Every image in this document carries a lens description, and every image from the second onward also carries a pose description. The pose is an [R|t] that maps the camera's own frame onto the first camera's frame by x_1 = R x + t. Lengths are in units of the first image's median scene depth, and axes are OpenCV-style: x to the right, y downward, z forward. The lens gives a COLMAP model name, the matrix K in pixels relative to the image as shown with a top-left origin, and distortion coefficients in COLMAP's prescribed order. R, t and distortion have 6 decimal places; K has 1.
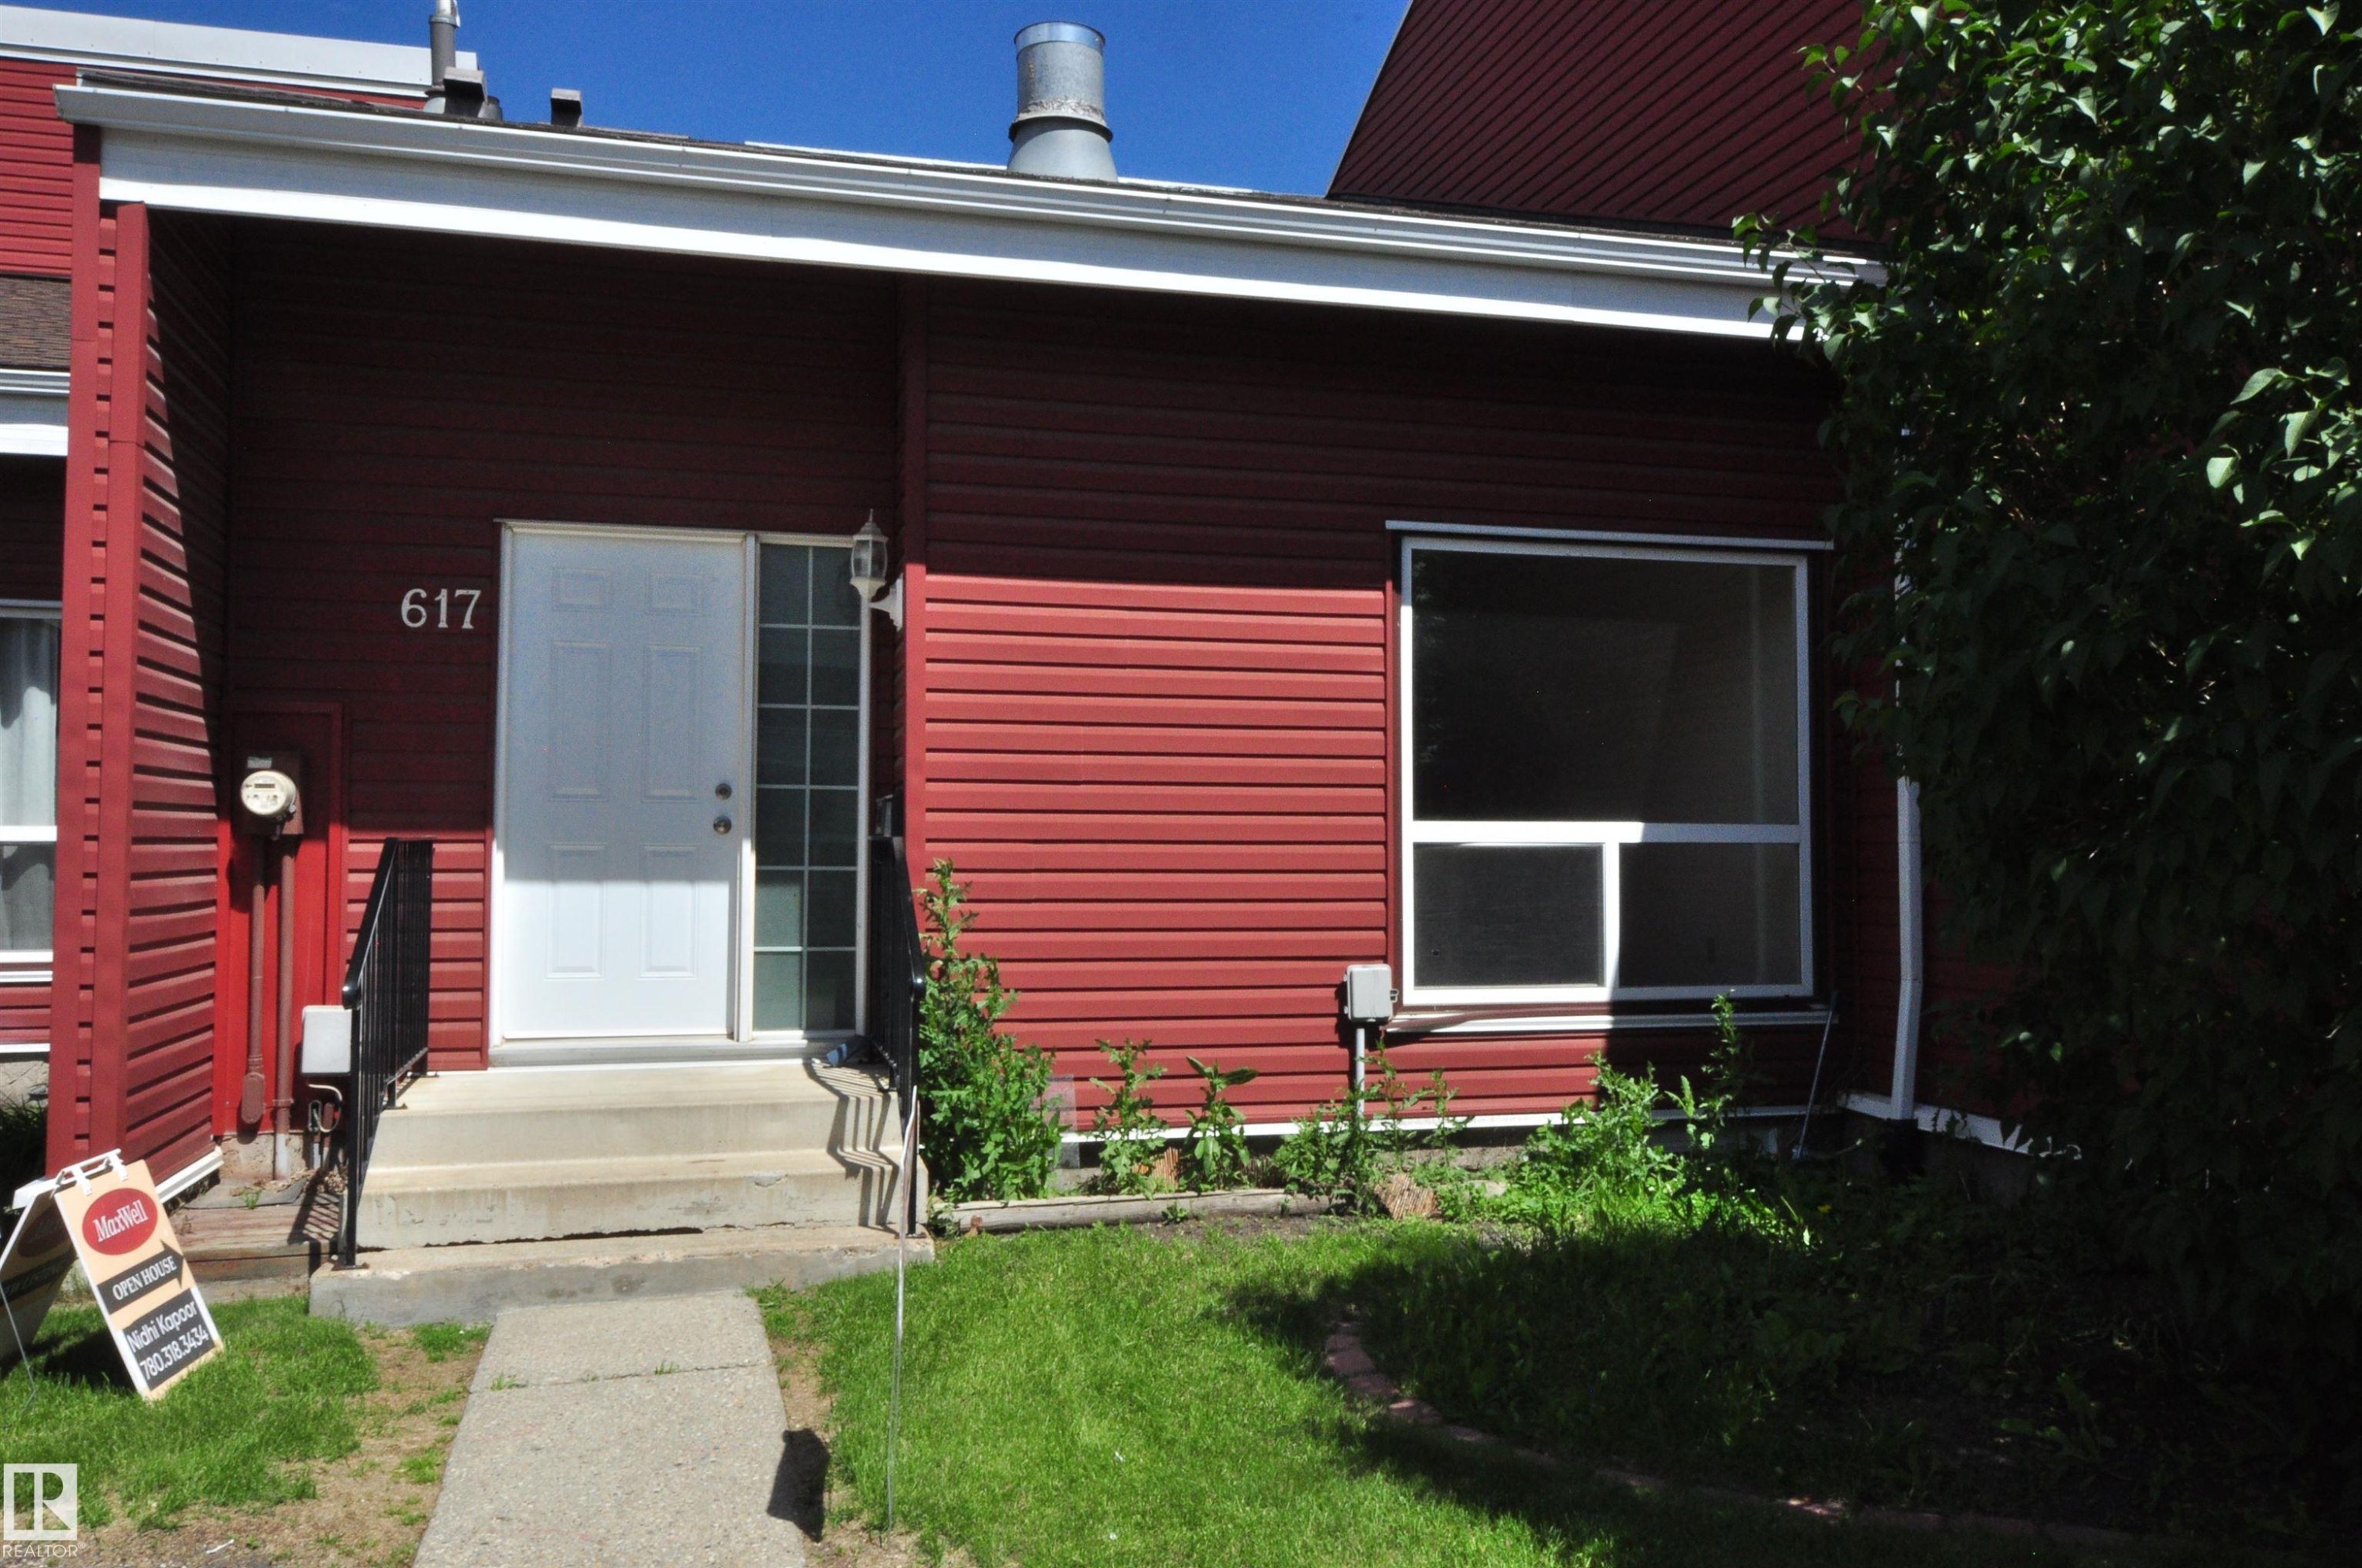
lens RADIAL K [[1850.3, 0, 1162.9], [0, 1850.3, 784.3], [0, 0, 1]] dist [0.030383, -0.005396]
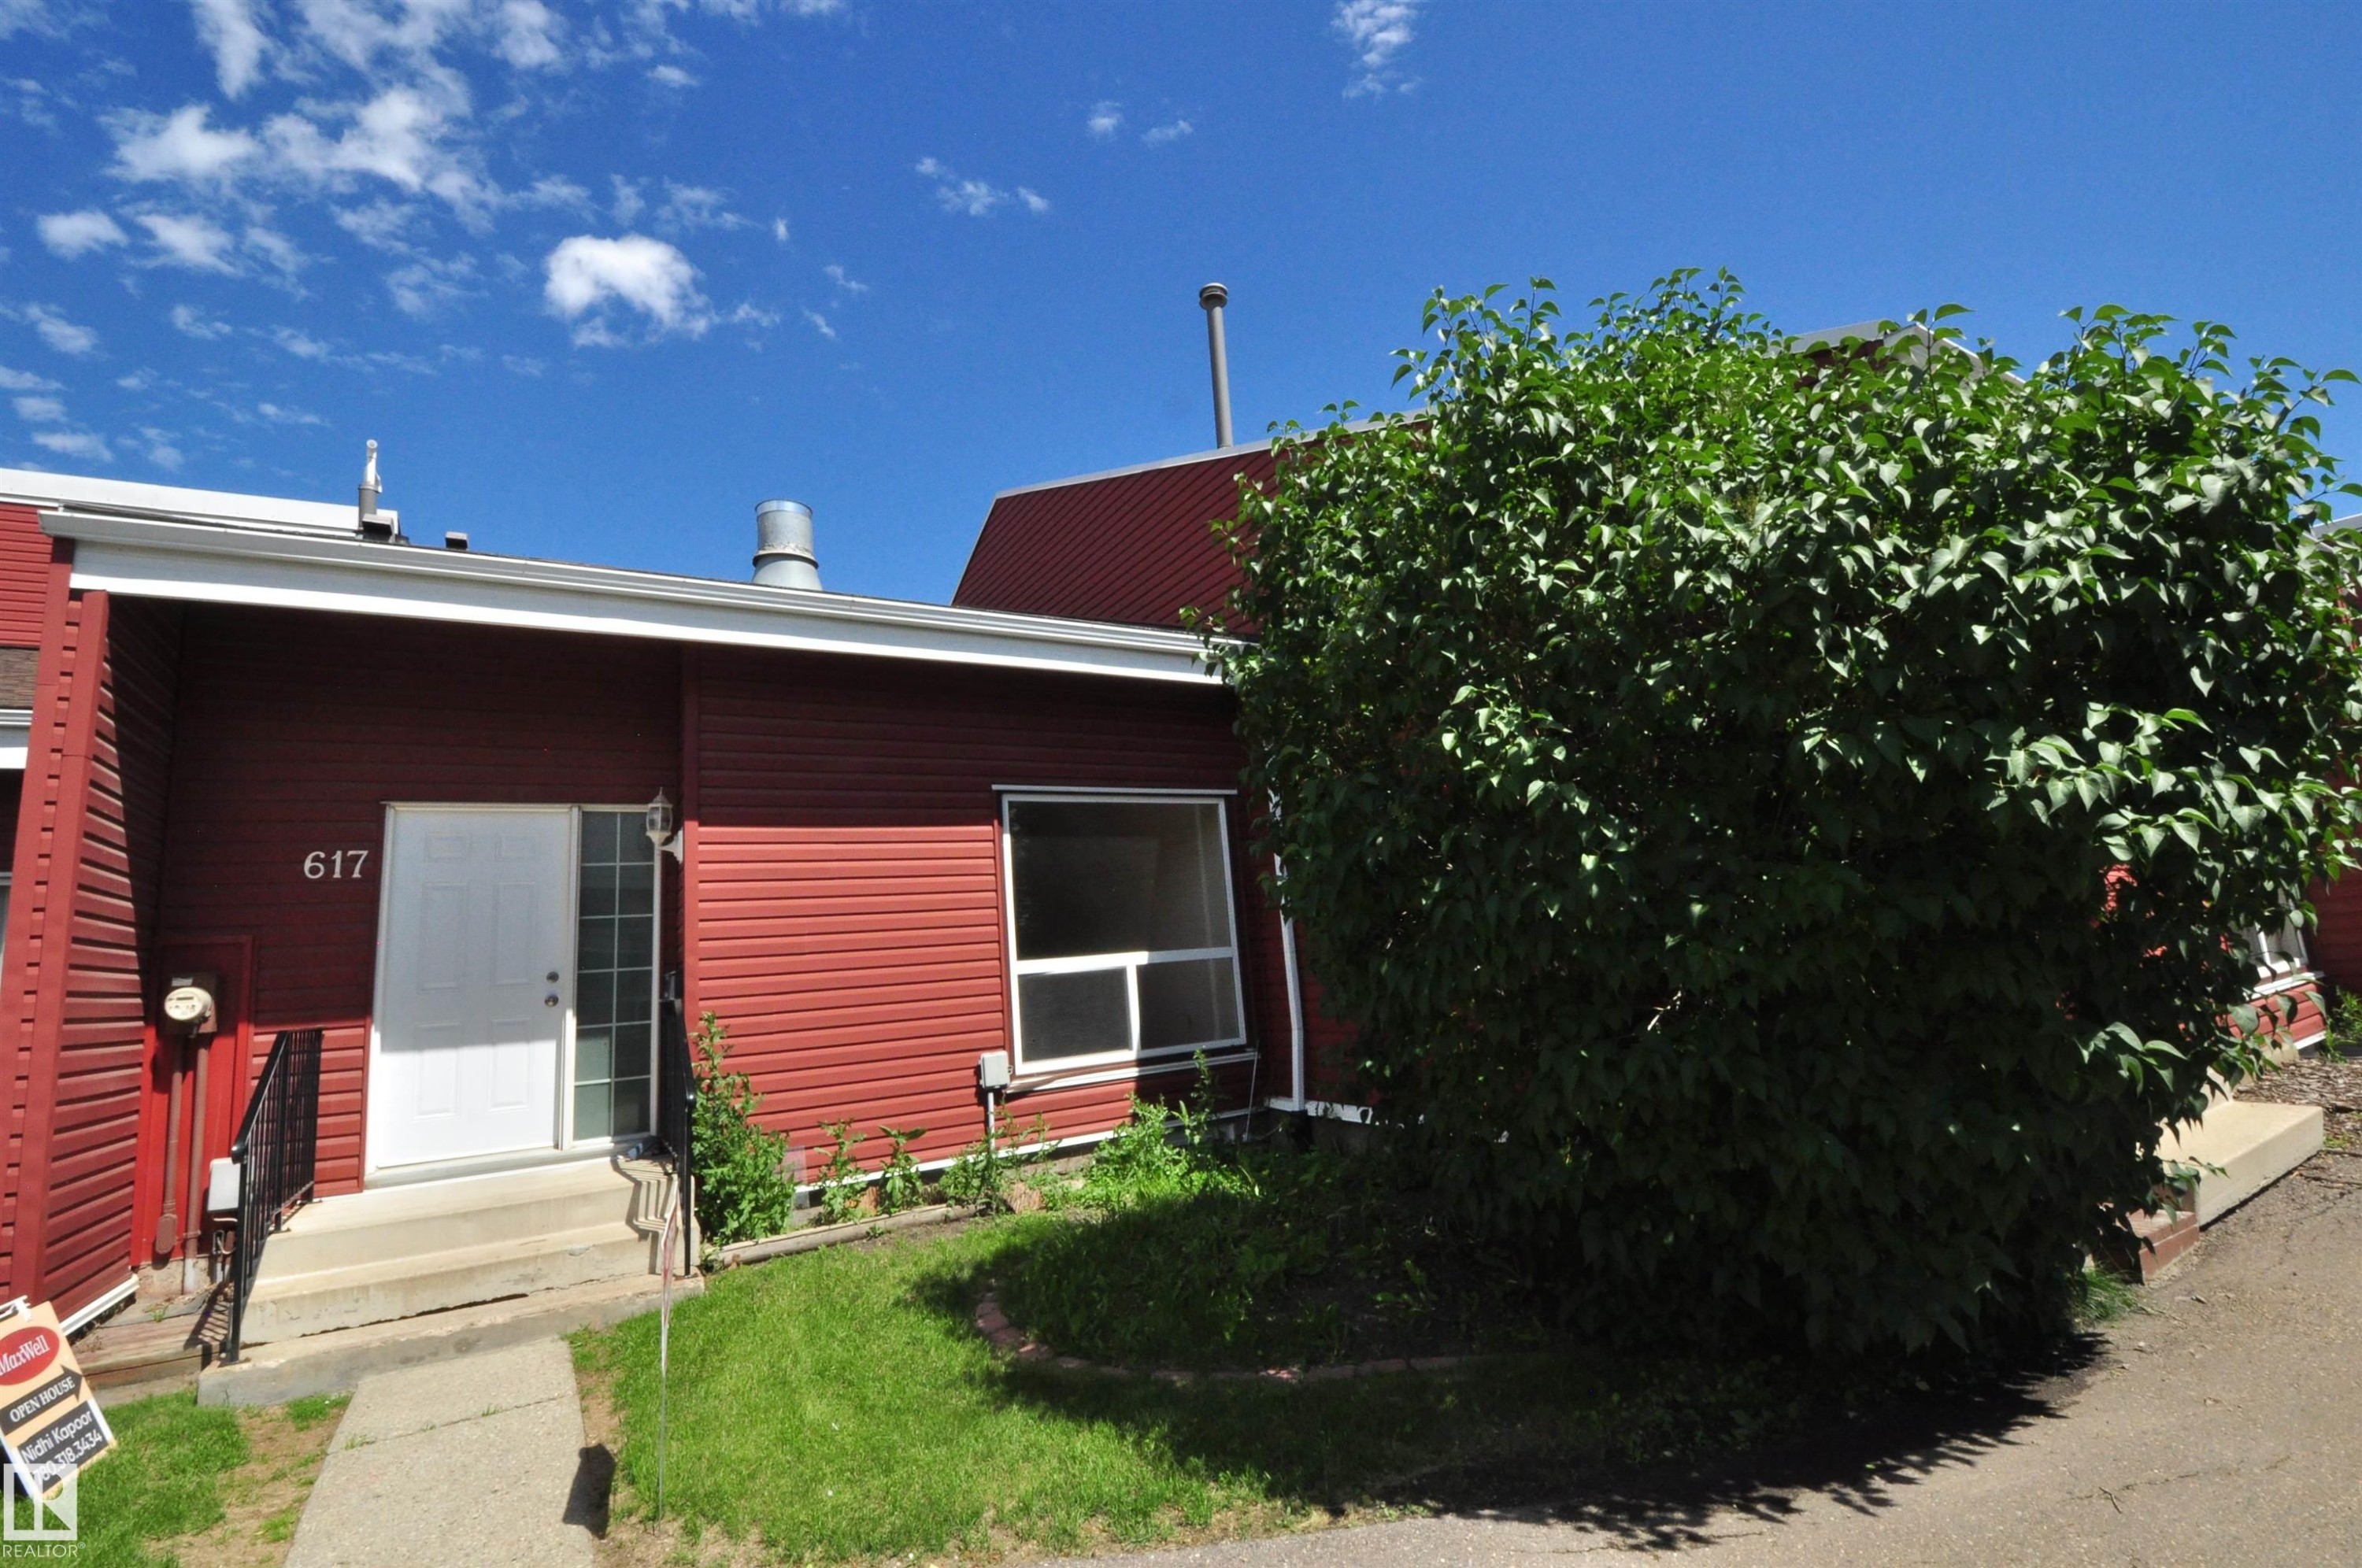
lens RADIAL K [[1038.3, 0, 1169.9], [0, 1038.3, 777.6], [0, 0, 1]] dist [0.008293, -0.019472]
pose [[0.958431, -0.026993, 0.284043, 0.007283], [0.069290, 0.987733, -0.139938, -0.004509], [-0.276781, 0.153802, 0.948545, 0.056591]]
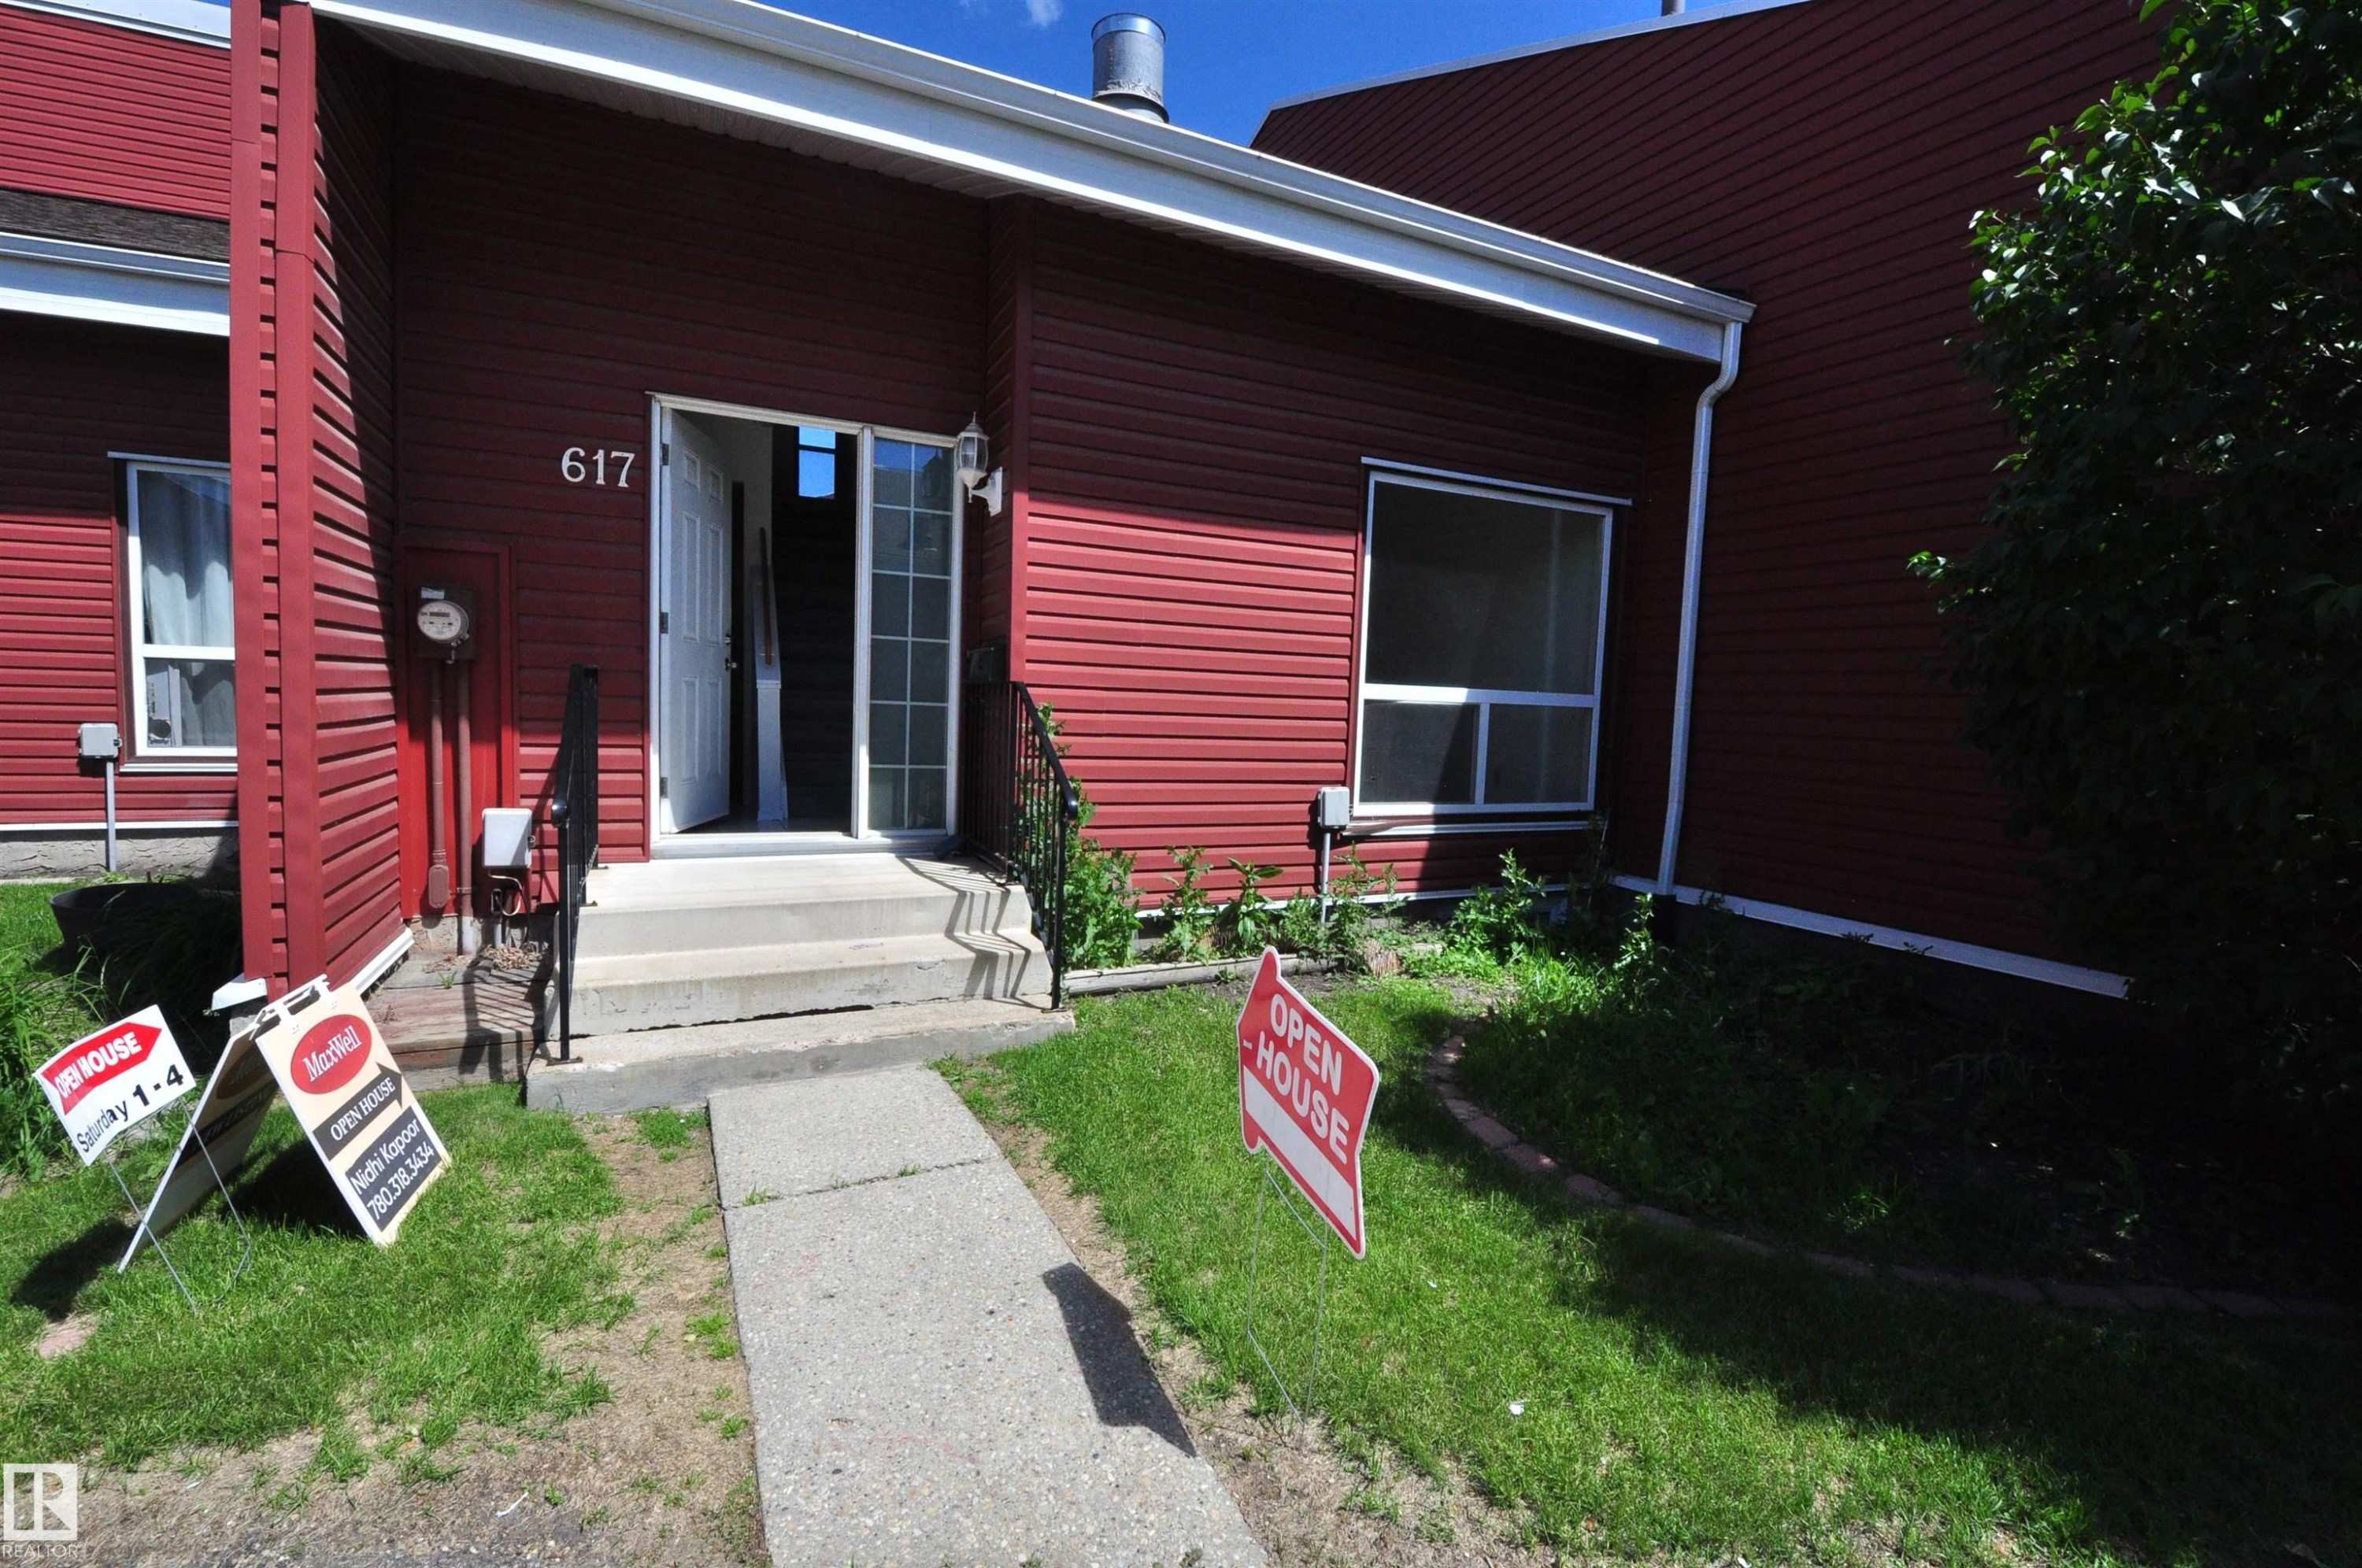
lens RADIAL K [[1052.2, 0, 1181.0], [0, 1052.2, 784.0], [0, 0, 1]] dist [0.022181, -0.025585]
pose [[0.980722, 0.017581, 0.194617, -0.192752], [-0.040263, 0.992755, 0.113212, 0.014125], [-0.191217, -0.118865, 0.974324, 0.327786]]
